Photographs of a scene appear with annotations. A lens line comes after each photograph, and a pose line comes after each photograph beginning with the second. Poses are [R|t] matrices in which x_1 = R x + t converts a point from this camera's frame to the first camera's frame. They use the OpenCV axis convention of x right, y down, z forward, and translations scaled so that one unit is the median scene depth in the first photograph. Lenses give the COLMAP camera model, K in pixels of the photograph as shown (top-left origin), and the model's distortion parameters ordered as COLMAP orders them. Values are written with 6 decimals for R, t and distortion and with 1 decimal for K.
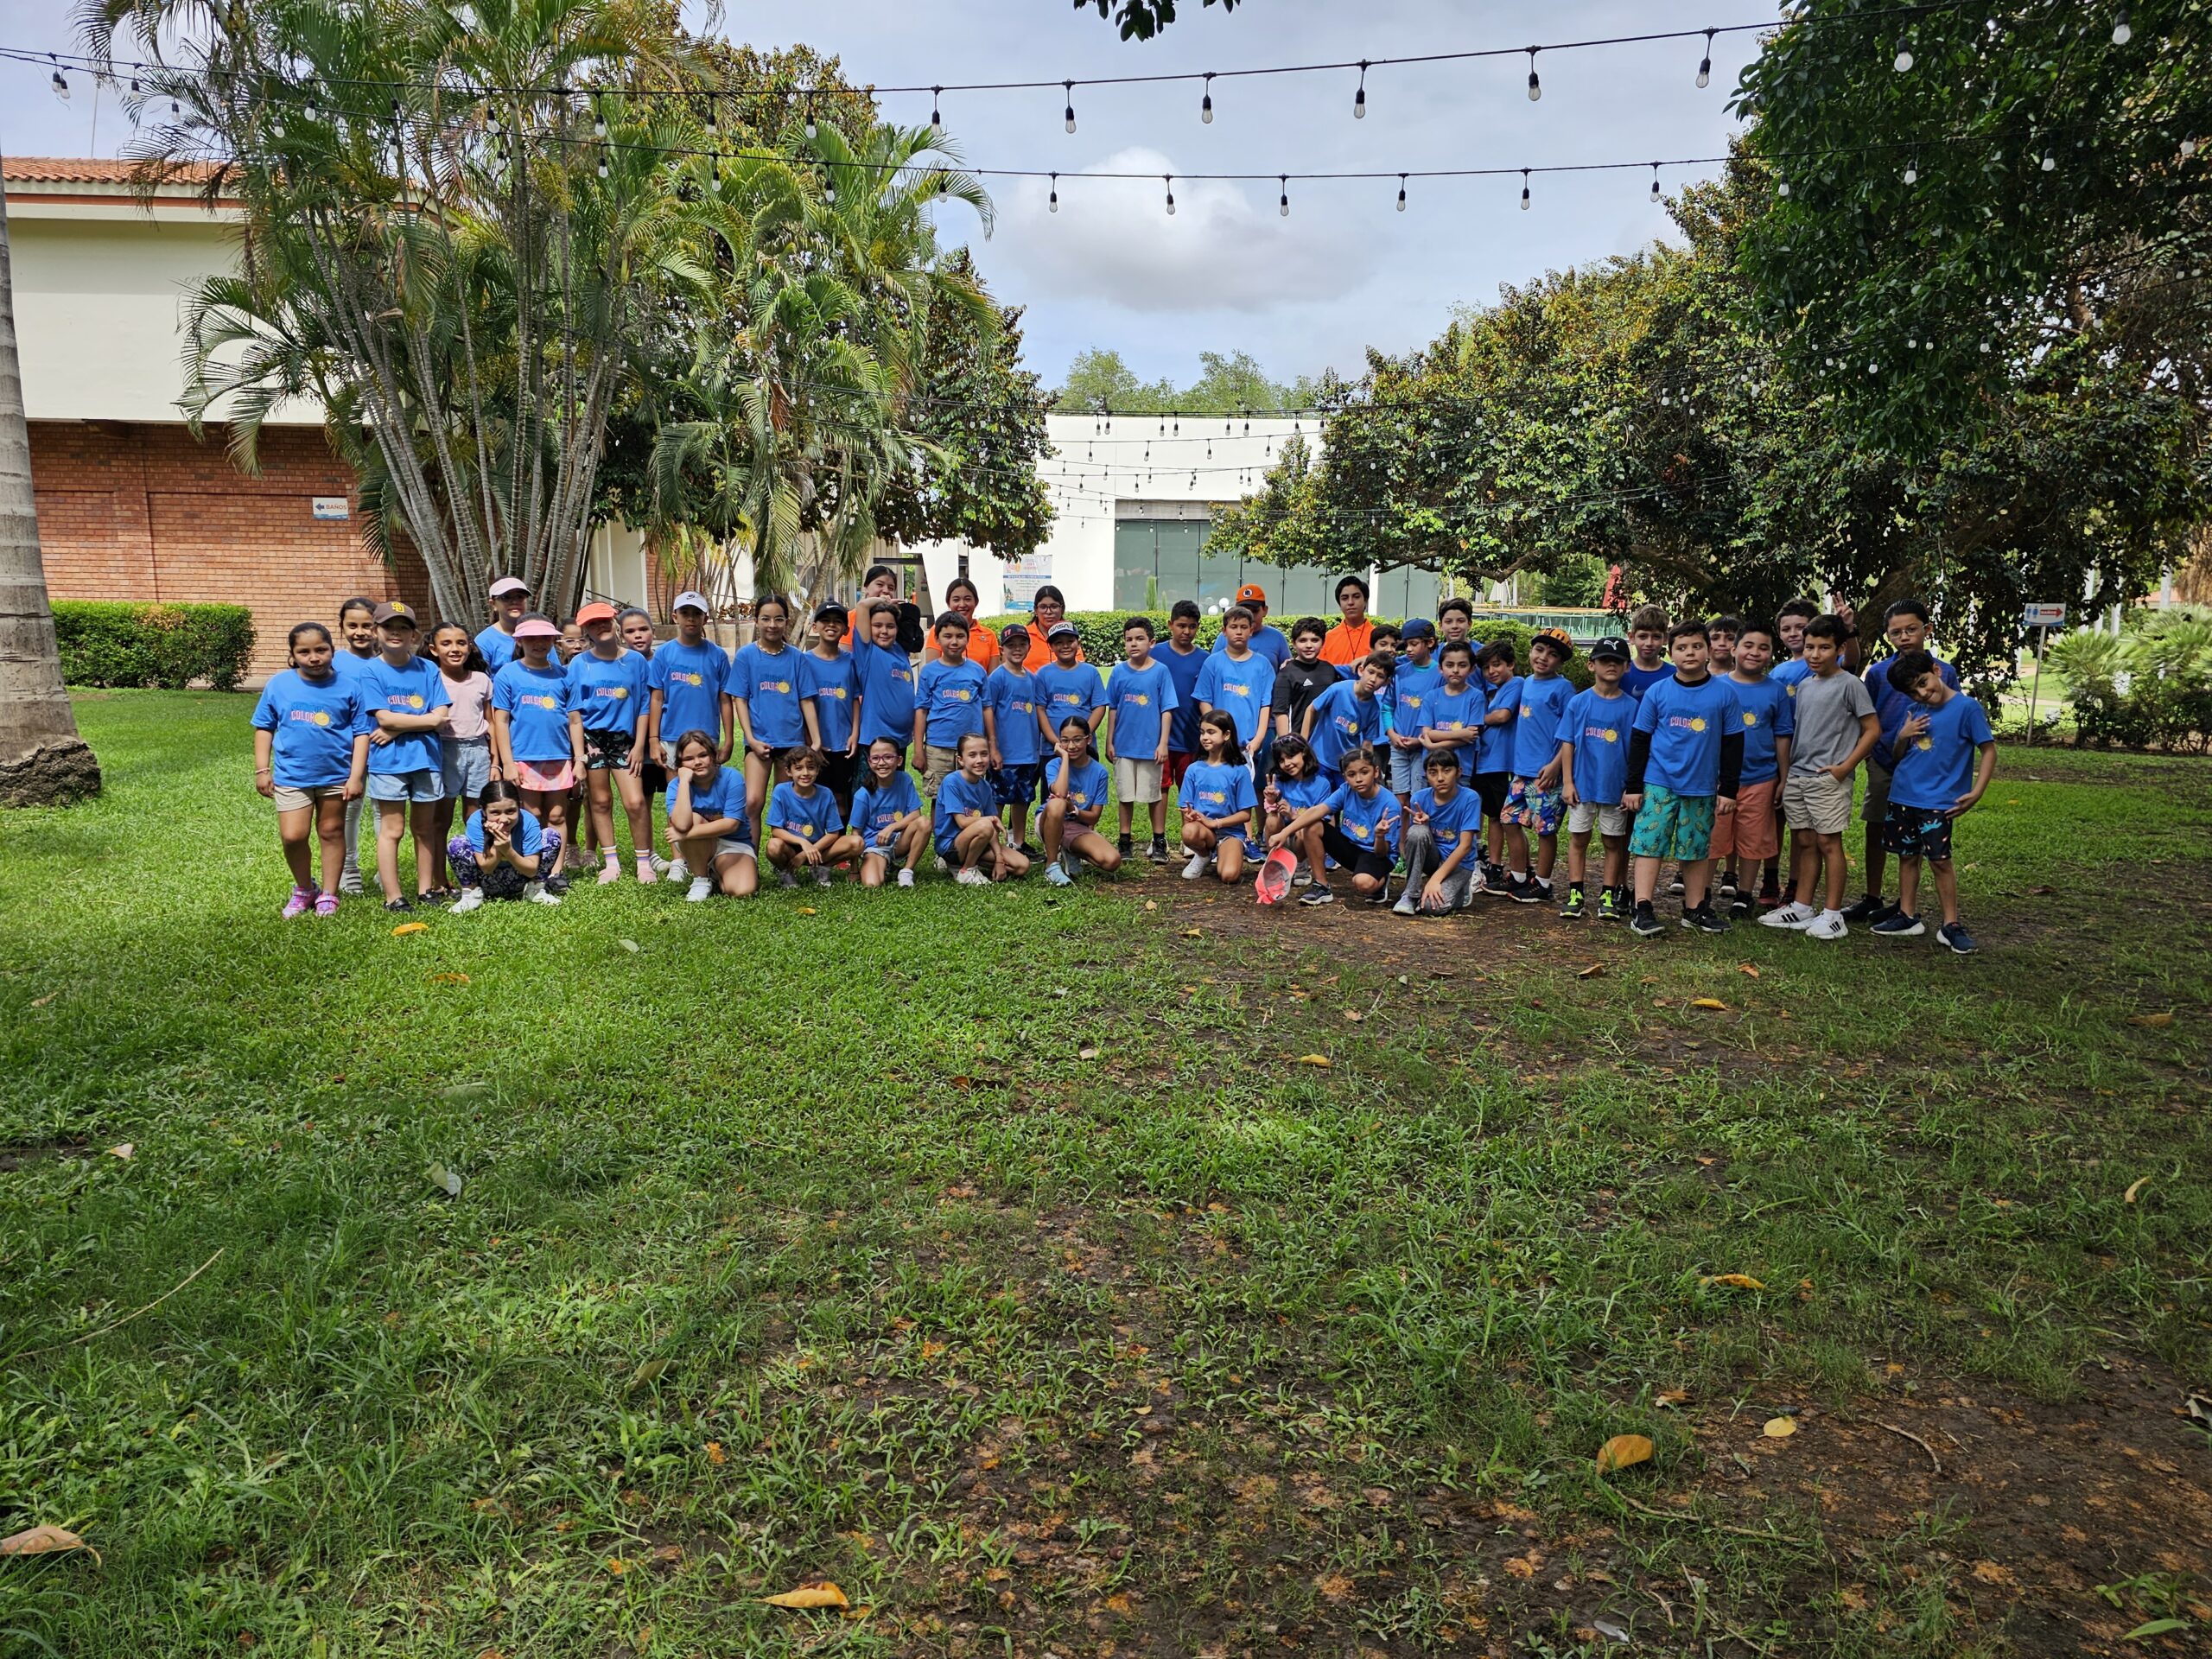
lens RADIAL K [[1541.2, 0, 1115.0], [0, 1541.2, 835.0], [0, 0, 1]] dist [0.039150, -0.028488]
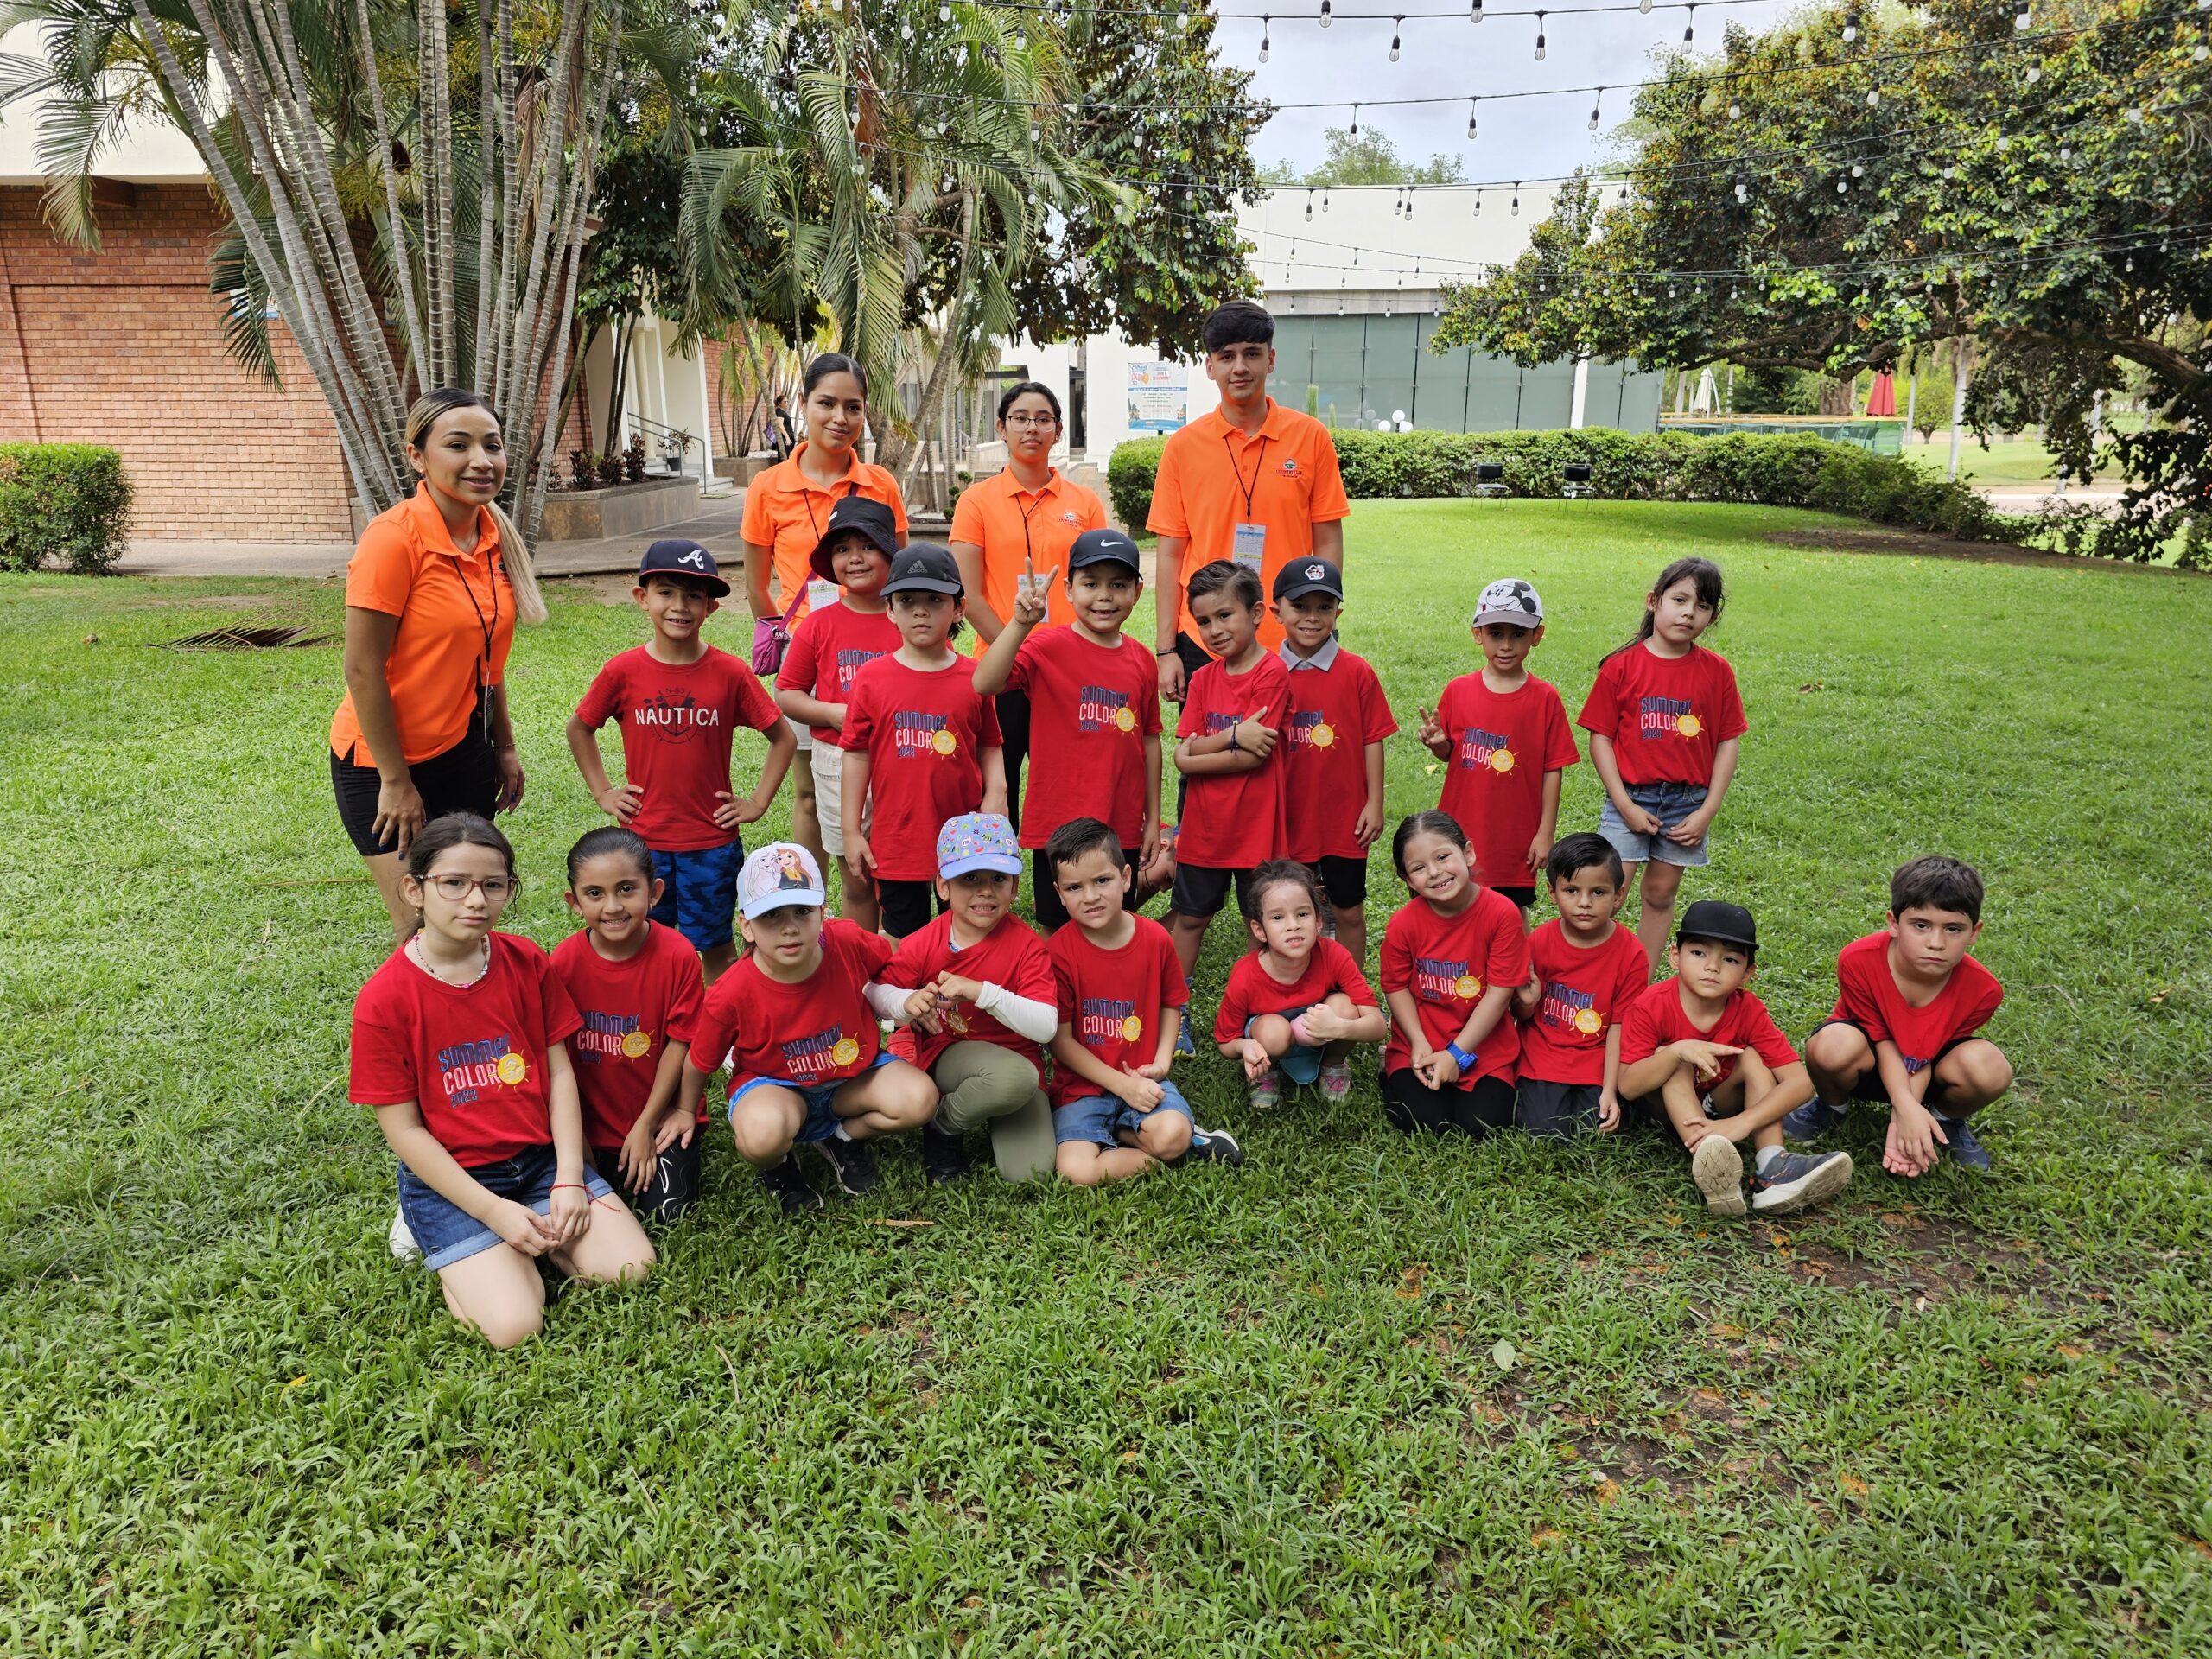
lens RADIAL K [[1541.2, 0, 1095.6], [0, 1541.2, 837.9], [0, 0, 1]] dist [0.039150, -0.028488]
pose [[0.997488, 0.003165, -0.070759, -0.063171], [0.005000, 0.993362, 0.114919, -0.043726], [0.070653, -0.114984, 0.990852, 0.275078]]
